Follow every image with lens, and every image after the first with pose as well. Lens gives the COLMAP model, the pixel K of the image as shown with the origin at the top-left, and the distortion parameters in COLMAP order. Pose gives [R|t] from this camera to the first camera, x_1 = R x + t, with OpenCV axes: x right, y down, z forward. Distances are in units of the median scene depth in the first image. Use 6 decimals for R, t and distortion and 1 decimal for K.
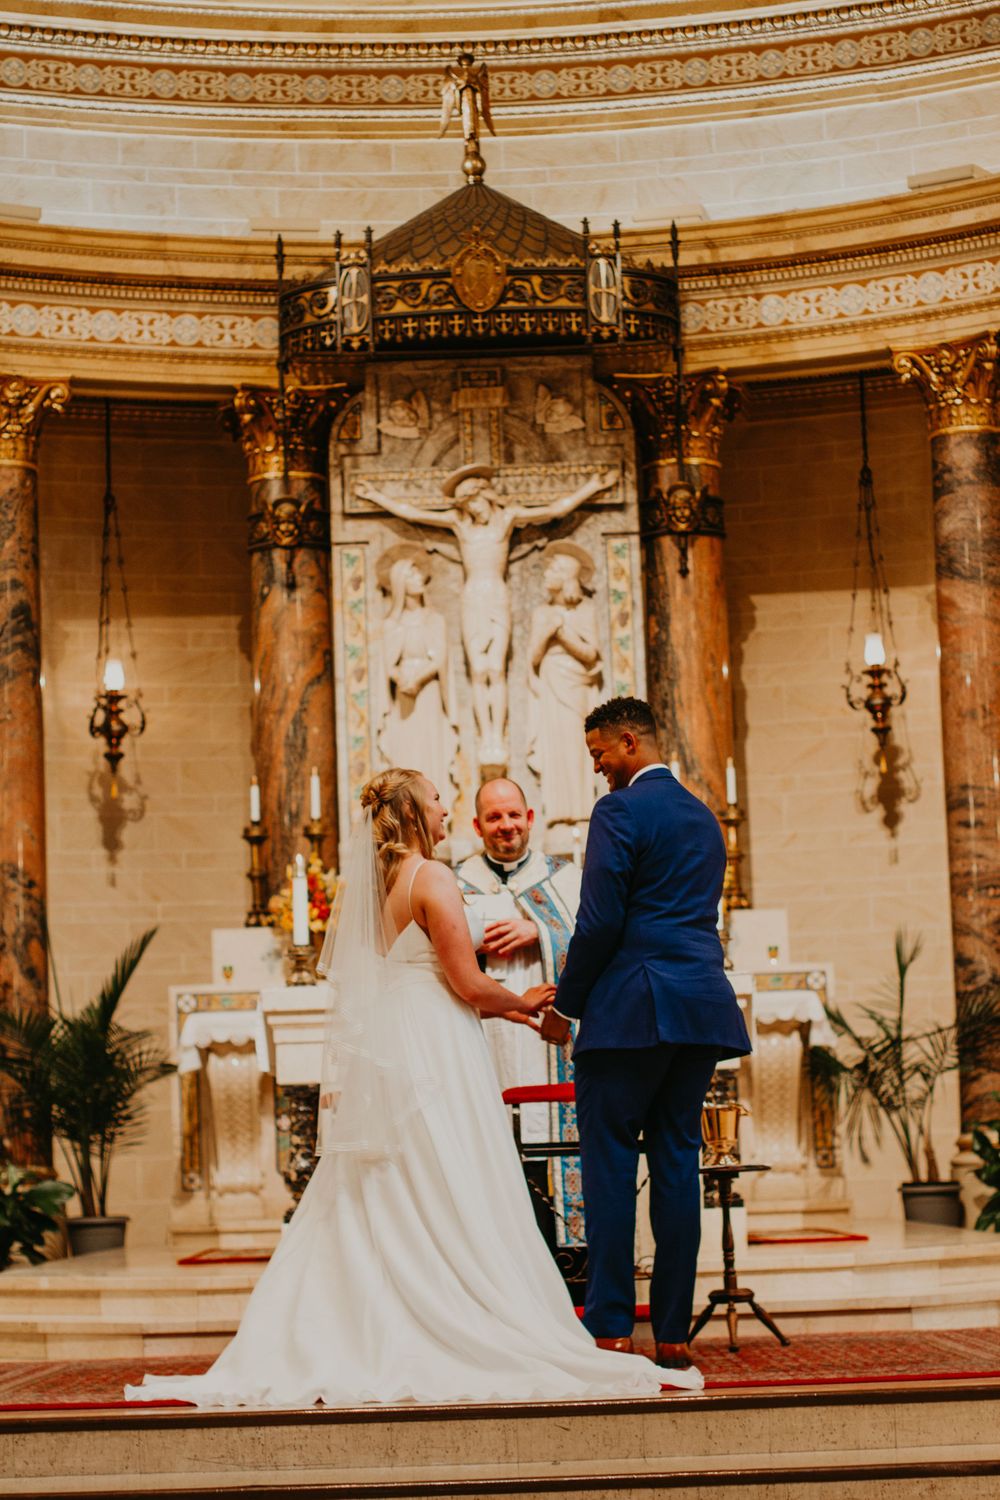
lens RADIAL K [[3492.6, 0, 498.3], [0, 3492.6, 793.0], [0, 0, 1]] dist [-0.122495, 0.000000]
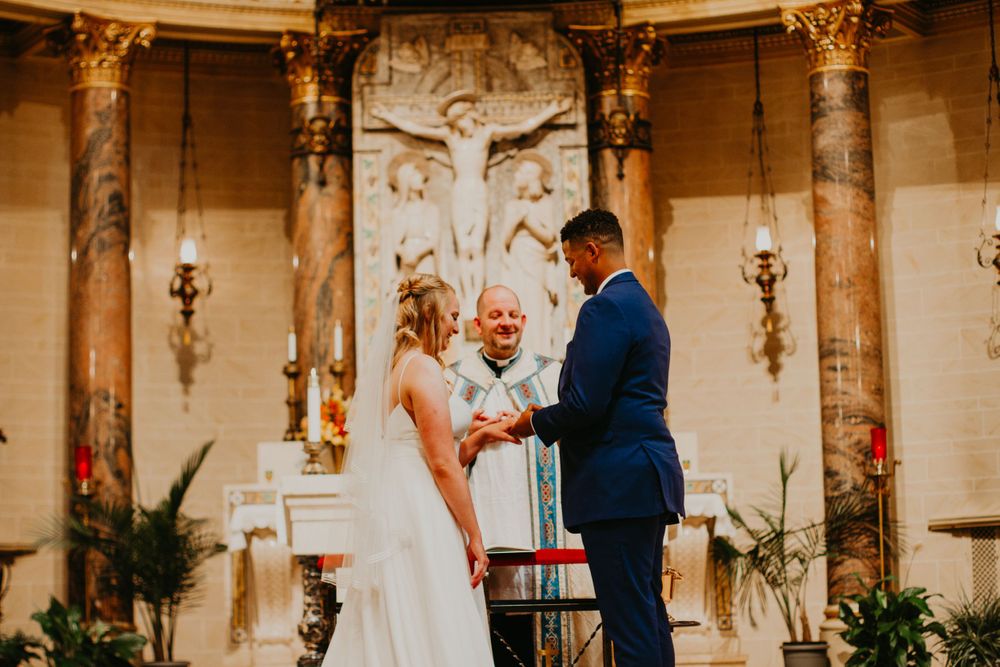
lens RADIAL K [[2328.4, 0, 501.3], [0, 2328.4, 338.5], [0, 0, 1]] dist [-0.122495, 0.000000]
pose [[0.999899, 0.011952, 0.007732, 0.002113], [-0.011796, 0.999731, -0.019962, 0.016304], [-0.007968, 0.019869, 0.999771, 0.125969]]
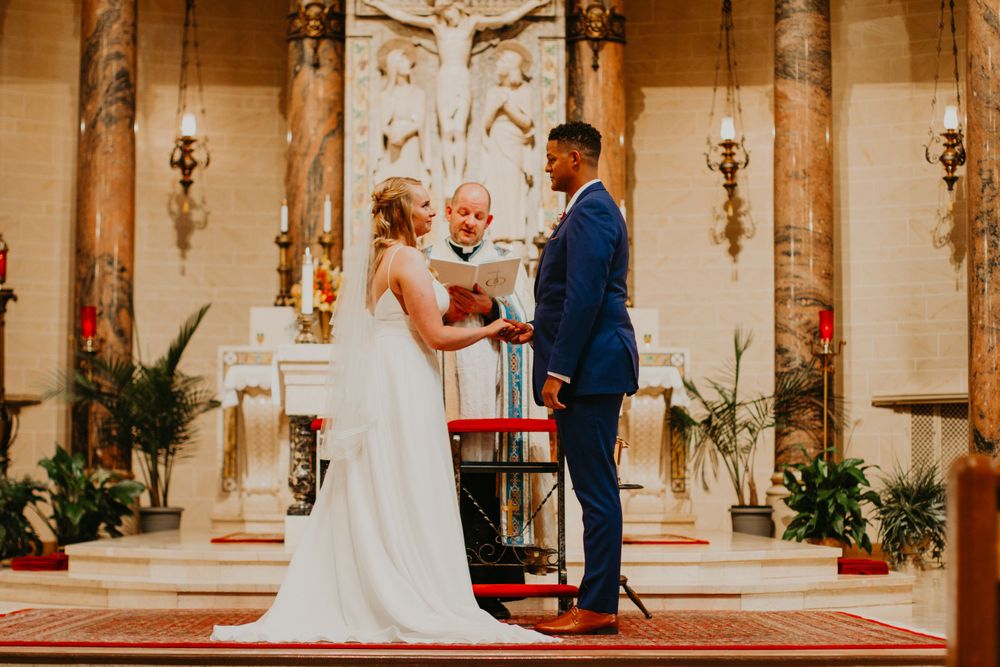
lens RADIAL K [[2328.4, 0, 494.7], [0, 2328.4, 352.4], [0, 0, 1]] dist [-0.122495, 0.000000]
pose [[0.999096, 0.039550, 0.015586, 0.002615], [-0.040253, 0.998048, 0.047749, 0.008615], [-0.013667, -0.048333, 0.998738, 0.060194]]
